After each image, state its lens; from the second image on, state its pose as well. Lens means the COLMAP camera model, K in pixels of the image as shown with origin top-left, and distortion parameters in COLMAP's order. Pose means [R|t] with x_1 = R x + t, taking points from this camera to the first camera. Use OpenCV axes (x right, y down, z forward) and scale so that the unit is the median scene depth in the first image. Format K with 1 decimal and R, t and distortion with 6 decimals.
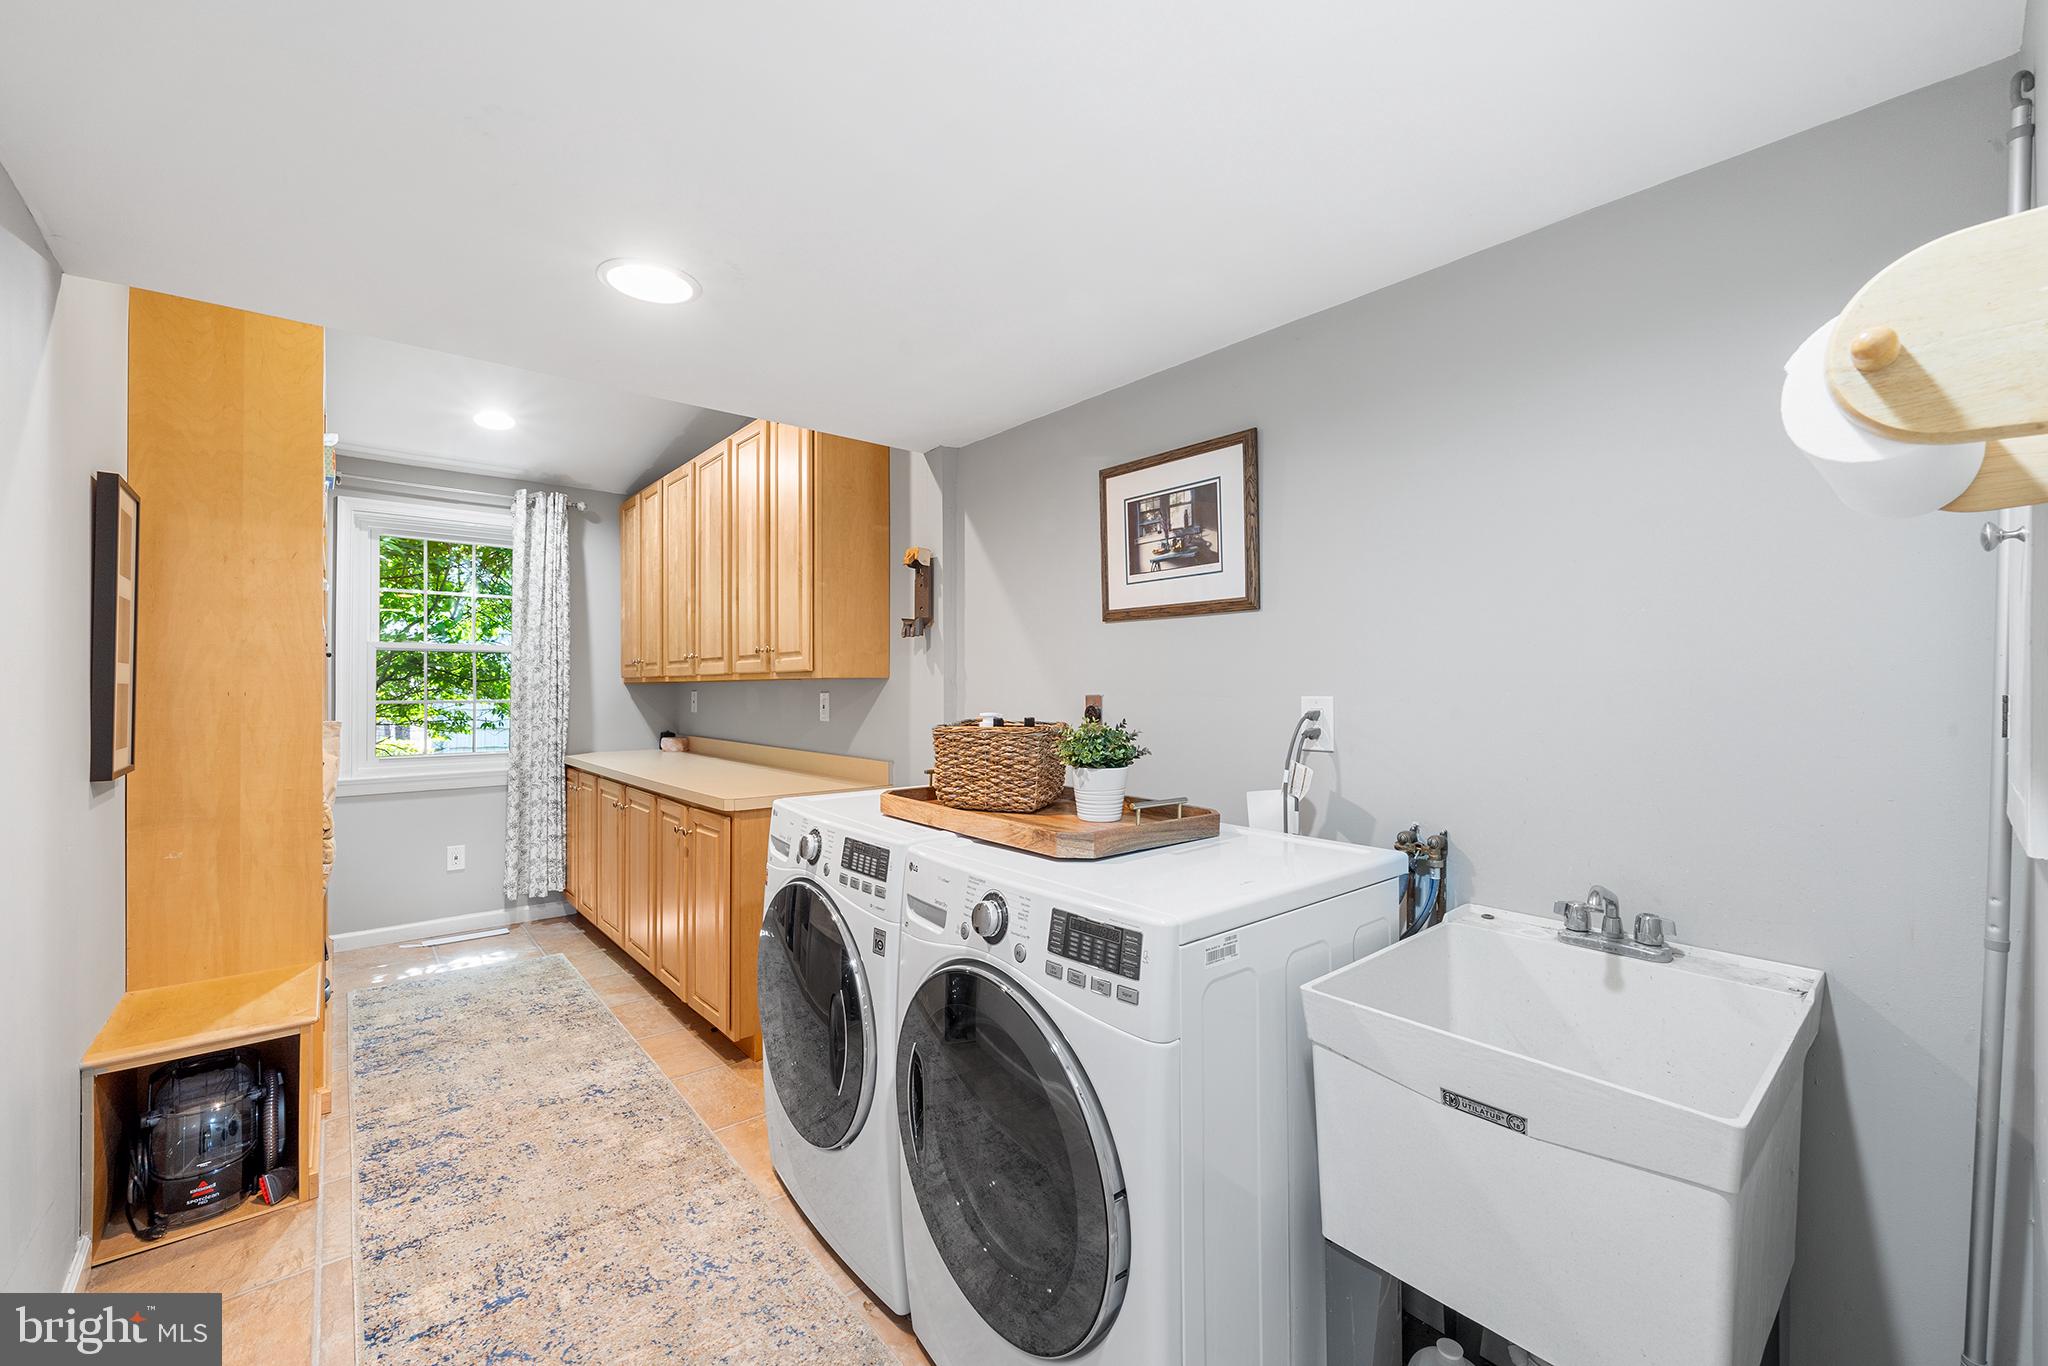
lens RADIAL K [[817.7, 0, 1019.3], [0, 817.7, 684.5], [0, 0, 1]] dist [-0.001557, -0.000174]
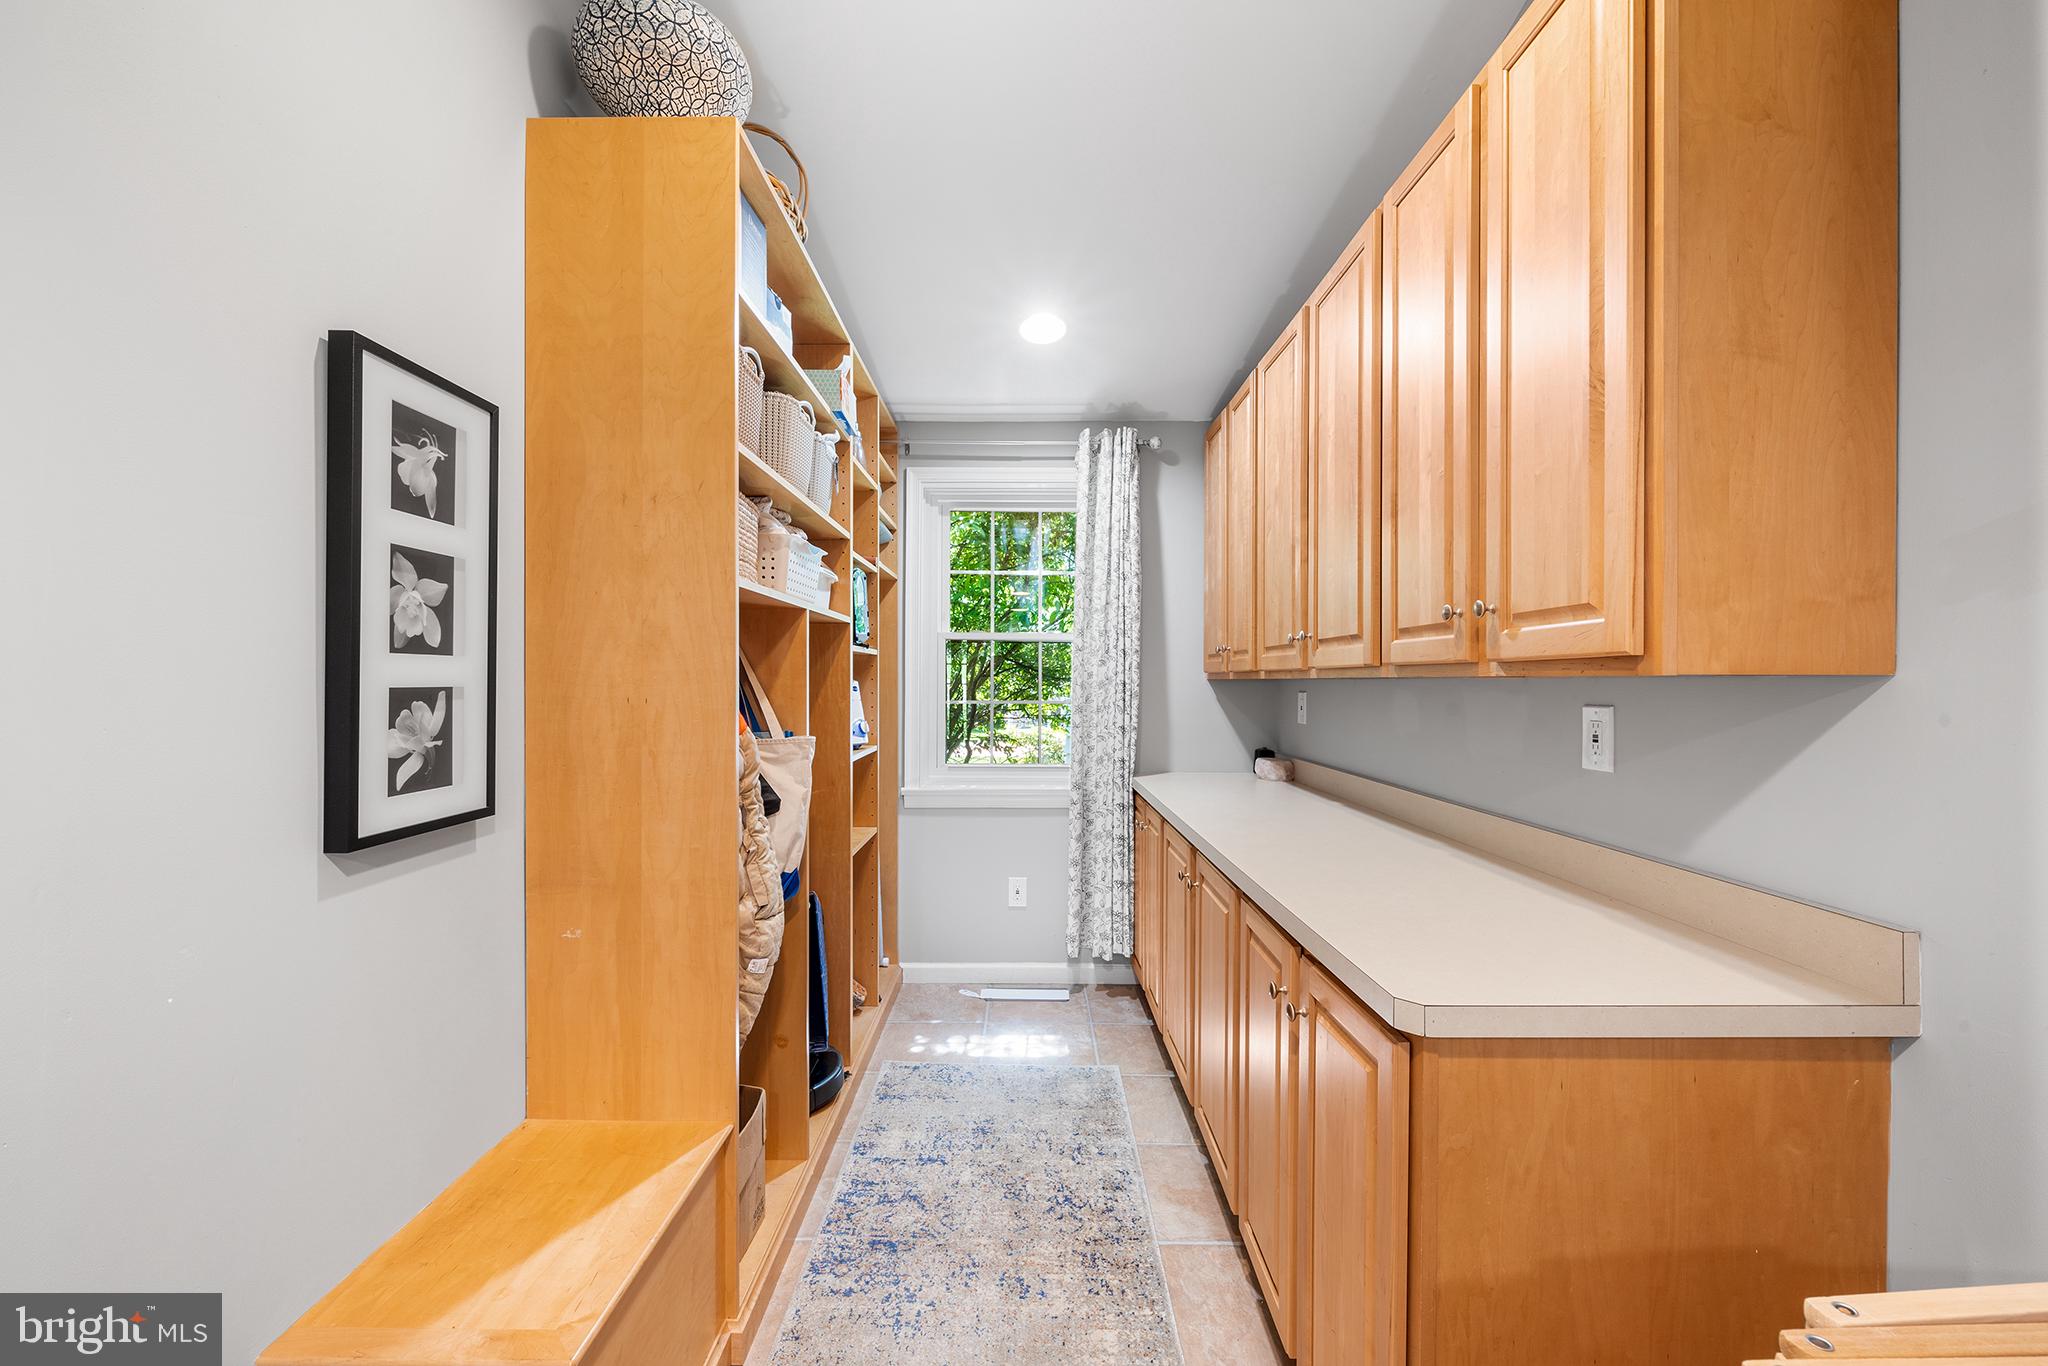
lens RADIAL K [[817.7, 0, 1021.7], [0, 817.7, 681.5], [0, 0, 1]] dist [-0.001557, -0.000174]
pose [[0.764157, 0.004528, -0.645015, -0.154132], [-0.001575, 0.999985, 0.005153, -0.004189], [0.645029, -0.002922, 0.764153, 0.370174]]
